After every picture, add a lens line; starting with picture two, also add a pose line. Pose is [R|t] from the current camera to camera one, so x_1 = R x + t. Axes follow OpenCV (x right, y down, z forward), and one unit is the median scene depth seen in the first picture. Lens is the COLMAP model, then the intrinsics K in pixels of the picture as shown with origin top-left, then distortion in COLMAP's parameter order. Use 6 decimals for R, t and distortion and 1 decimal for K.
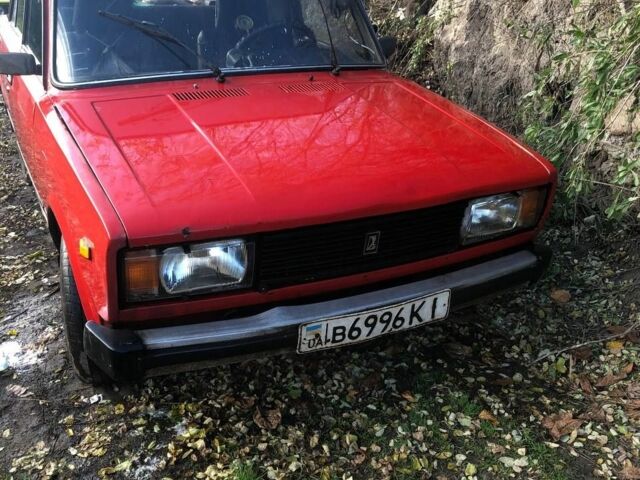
lens RADIAL K [[700.2, 0, 320.0], [0, 700.2, 240.0], [0, 0, 1]] dist [0.116722, -0.275553]
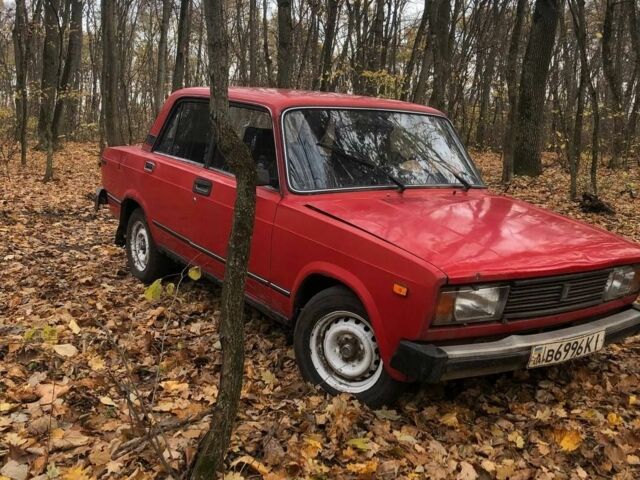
lens RADIAL K [[700.2, 0, 320.0], [0, 700.2, 240.0], [0, 0, 1]] dist [0.116722, -0.275553]
pose [[0.987086, 0.016905, 0.159297, -0.666622], [0.015622, 0.979518, -0.200752, 0.183747], [-0.159428, 0.200648, 0.966604, -0.372910]]
